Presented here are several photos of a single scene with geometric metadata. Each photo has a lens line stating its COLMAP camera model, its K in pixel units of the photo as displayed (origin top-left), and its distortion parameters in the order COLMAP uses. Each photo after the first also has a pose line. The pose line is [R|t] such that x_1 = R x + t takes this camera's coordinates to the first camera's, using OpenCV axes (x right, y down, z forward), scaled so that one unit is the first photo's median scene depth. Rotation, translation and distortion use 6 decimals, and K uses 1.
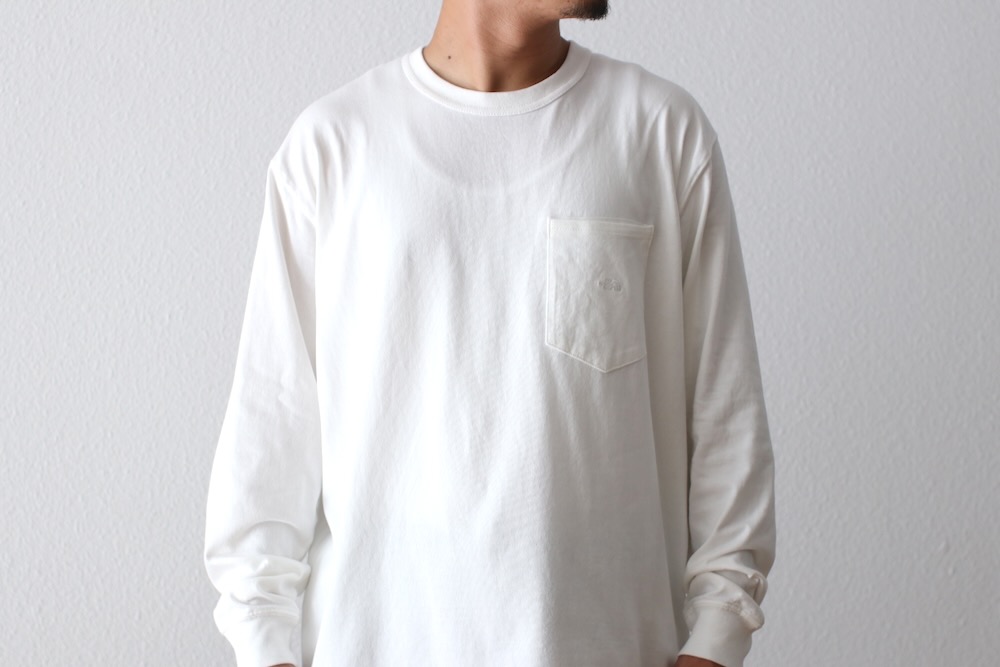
lens RADIAL K [[2383.4, 0, 502.3], [0, 2383.4, 336.5], [0, 0, 1]] dist [-0.118231, 0.000000]
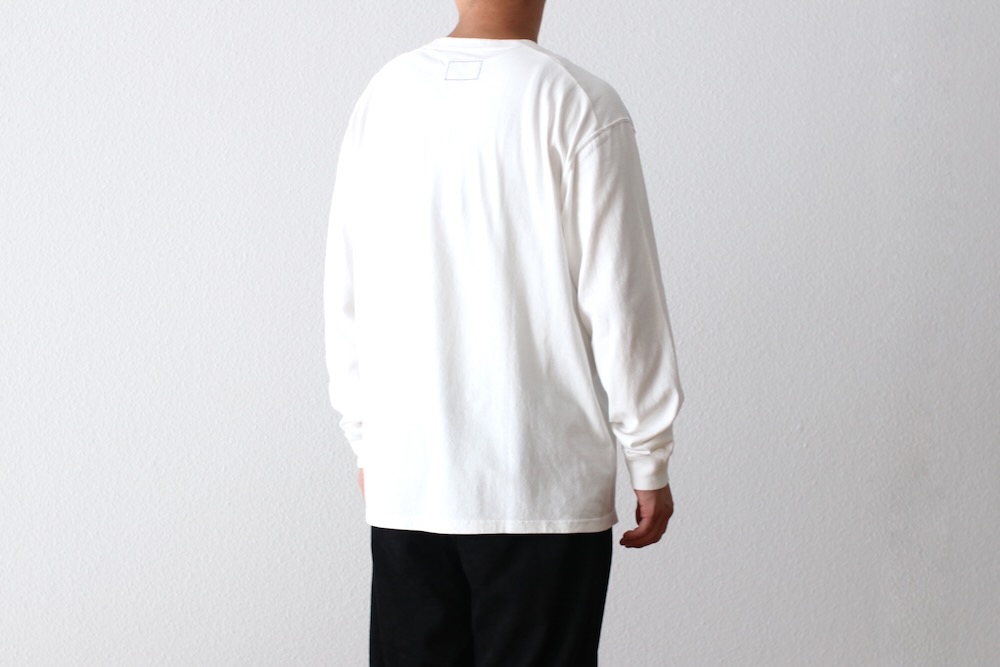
lens RADIAL K [[2383.4, 0, 498.1], [0, 2383.4, 336.4], [0, 0, 1]] dist [-0.118231, 0.000000]
pose [[0.999402, -0.006111, 0.034020, -0.037406], [0.007400, 0.999255, -0.037873, 0.089974], [-0.033763, 0.038102, 0.998703, -0.393629]]
